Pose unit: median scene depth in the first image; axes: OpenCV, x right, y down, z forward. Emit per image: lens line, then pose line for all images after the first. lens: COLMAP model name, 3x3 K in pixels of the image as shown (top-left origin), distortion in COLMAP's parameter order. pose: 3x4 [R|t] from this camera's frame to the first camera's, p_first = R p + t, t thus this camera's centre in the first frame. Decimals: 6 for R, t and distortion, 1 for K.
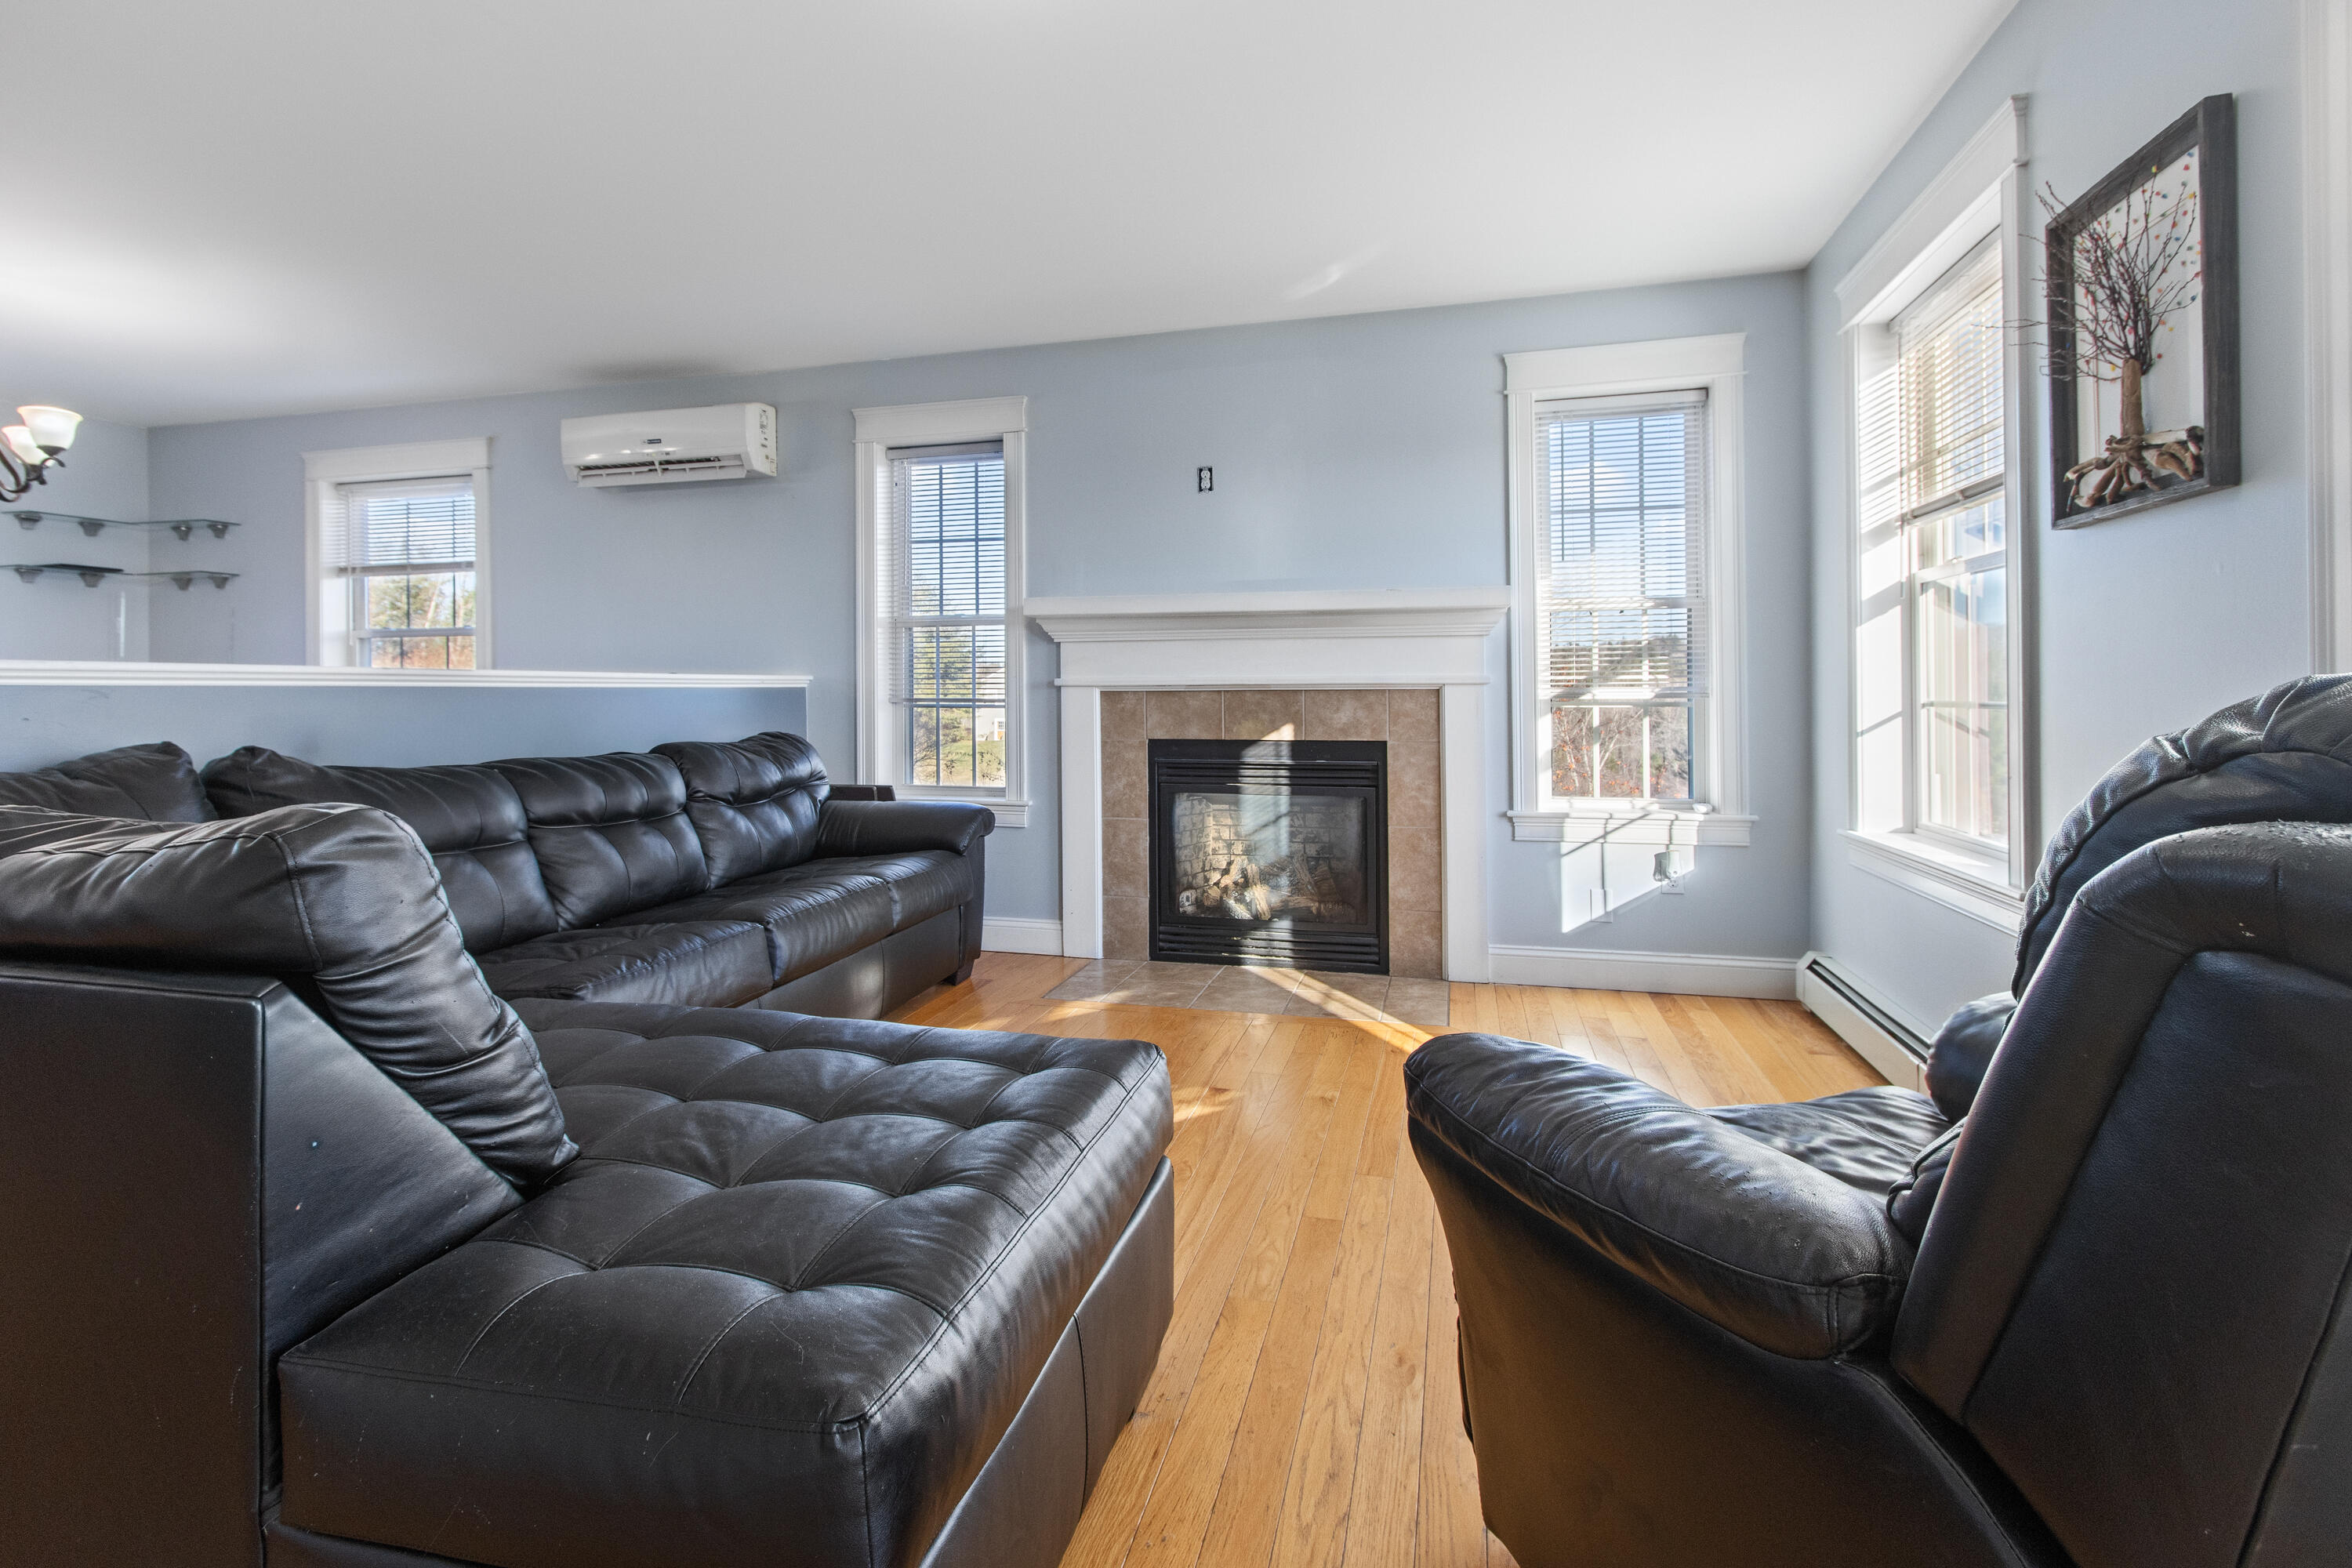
lens RADIAL K [[1113.7, 0, 1119.9], [0, 1113.7, 683.0], [0, 0, 1]] dist [-0.000415, 0.000285]
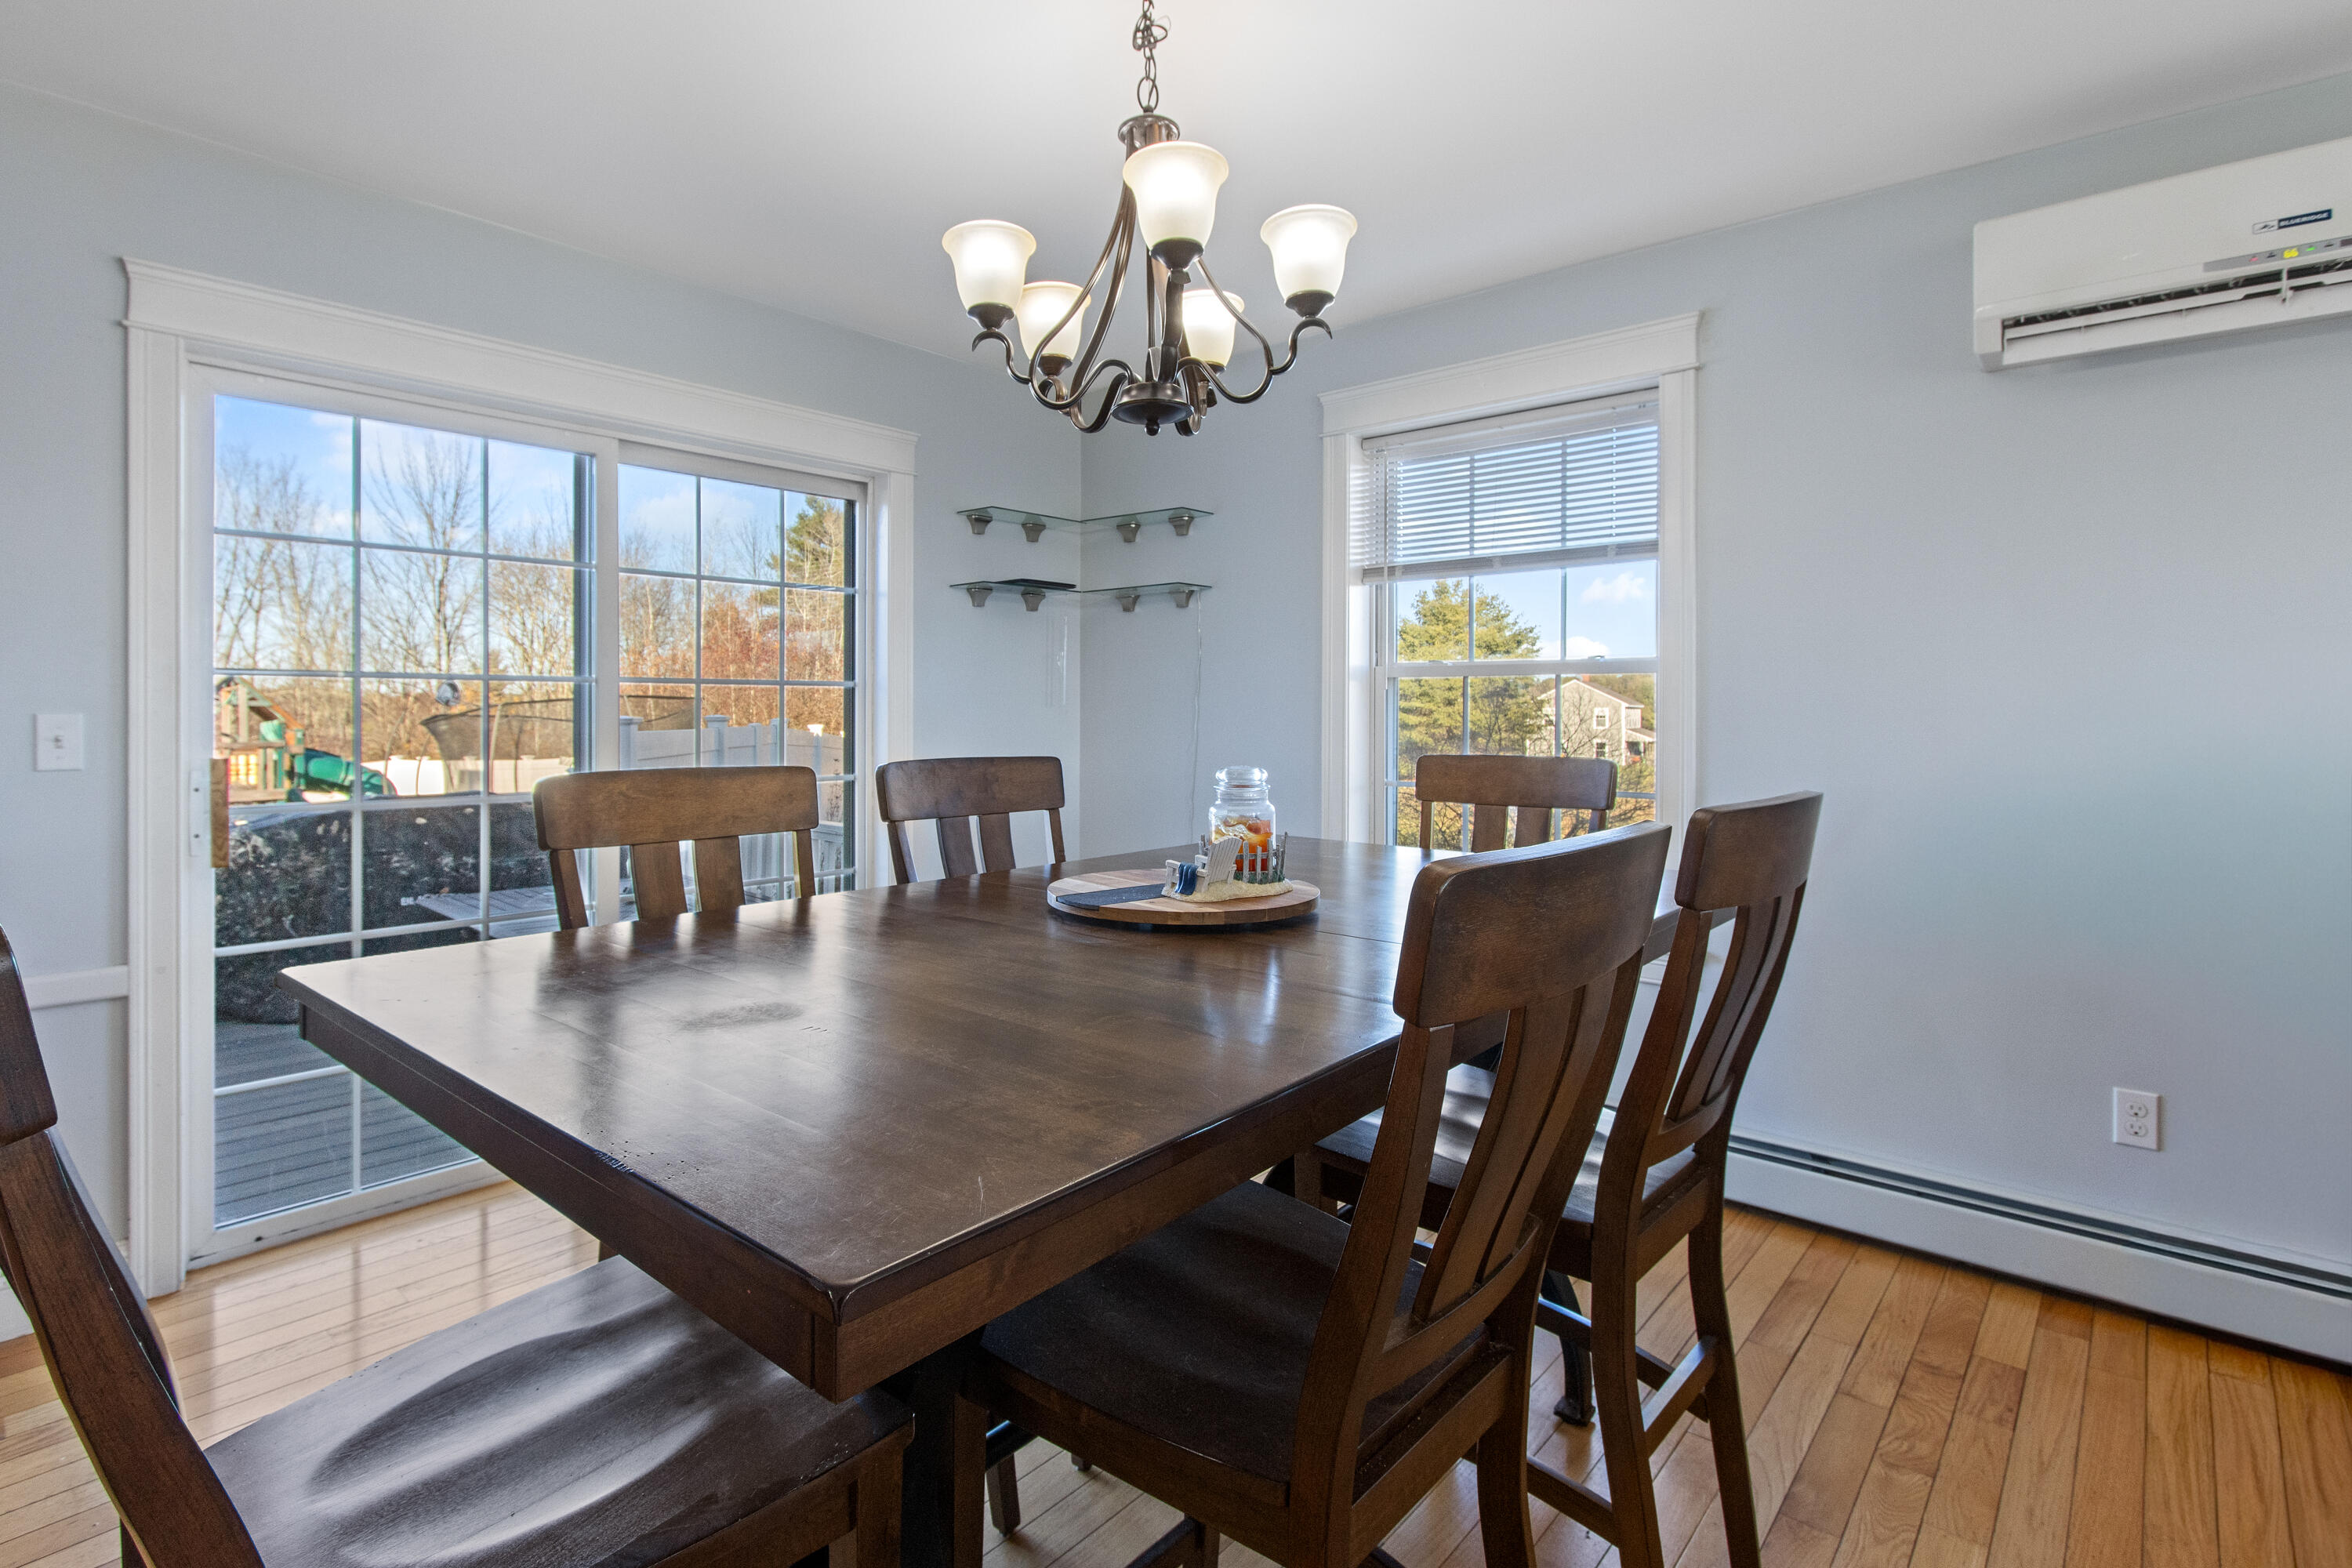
lens RADIAL K [[1113.7, 0, 1099.7], [0, 1113.7, 714.9], [0, 0, 1]] dist [-0.000415, 0.000285]
pose [[0.891556, 0.012579, -0.452736, -0.581636], [-0.007072, 0.999879, 0.013854, -0.029285], [0.452855, -0.009150, 0.891537, 0.382588]]
